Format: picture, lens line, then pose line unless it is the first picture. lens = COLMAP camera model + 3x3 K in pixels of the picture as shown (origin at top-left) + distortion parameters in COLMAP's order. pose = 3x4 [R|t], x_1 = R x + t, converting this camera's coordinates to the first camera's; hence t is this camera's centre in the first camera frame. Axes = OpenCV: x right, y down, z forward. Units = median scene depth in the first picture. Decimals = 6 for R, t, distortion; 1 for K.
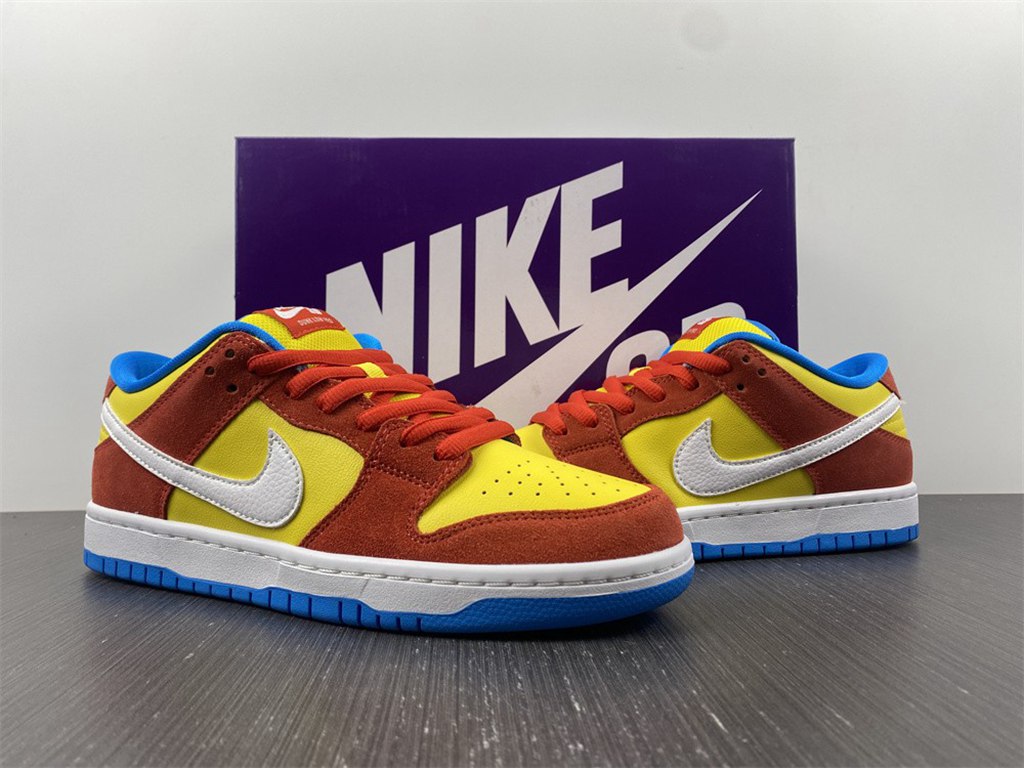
lens RADIAL K [[790.7, 0, 513.8], [0, 790.7, 384.7], [0, 0, 1]] dist [0.007657, 0.019524]
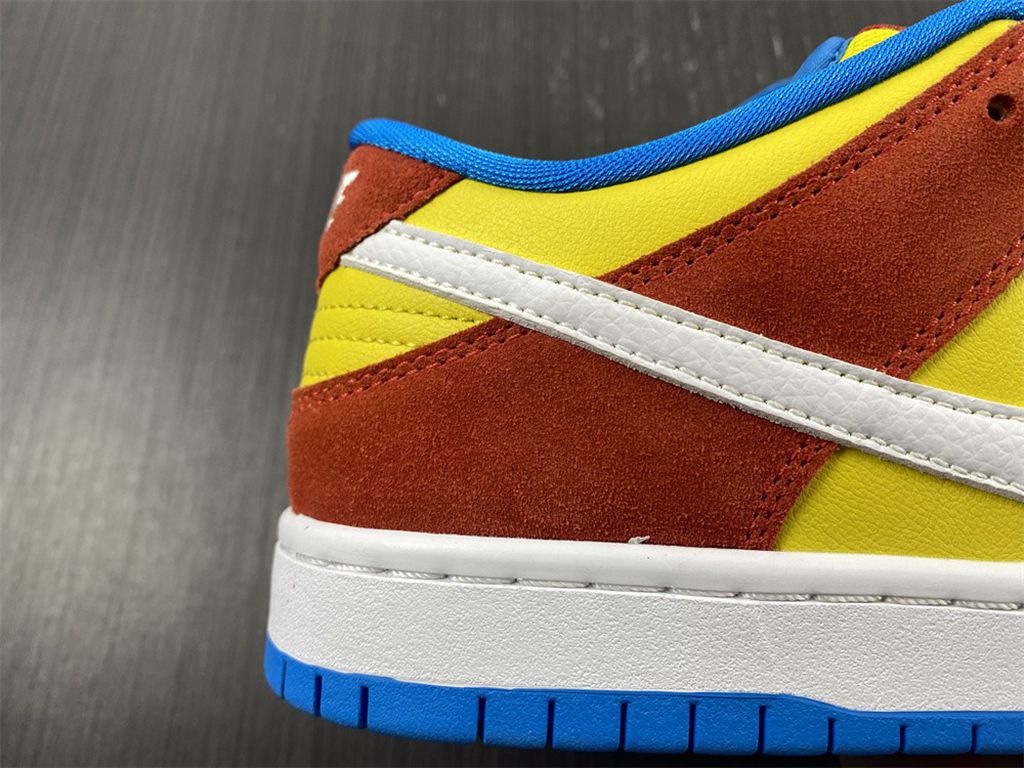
lens RADIAL K [[790.7, 0, 512.0], [0, 790.7, 383.4], [0, 0, 1]] dist [0.007657, 0.019524]
pose [[0.886066, 0.007508, 0.463498, -0.683555], [0.010635, 0.999276, -0.036517, 0.108160], [-0.463436, 0.037285, 0.885345, 0.735969]]
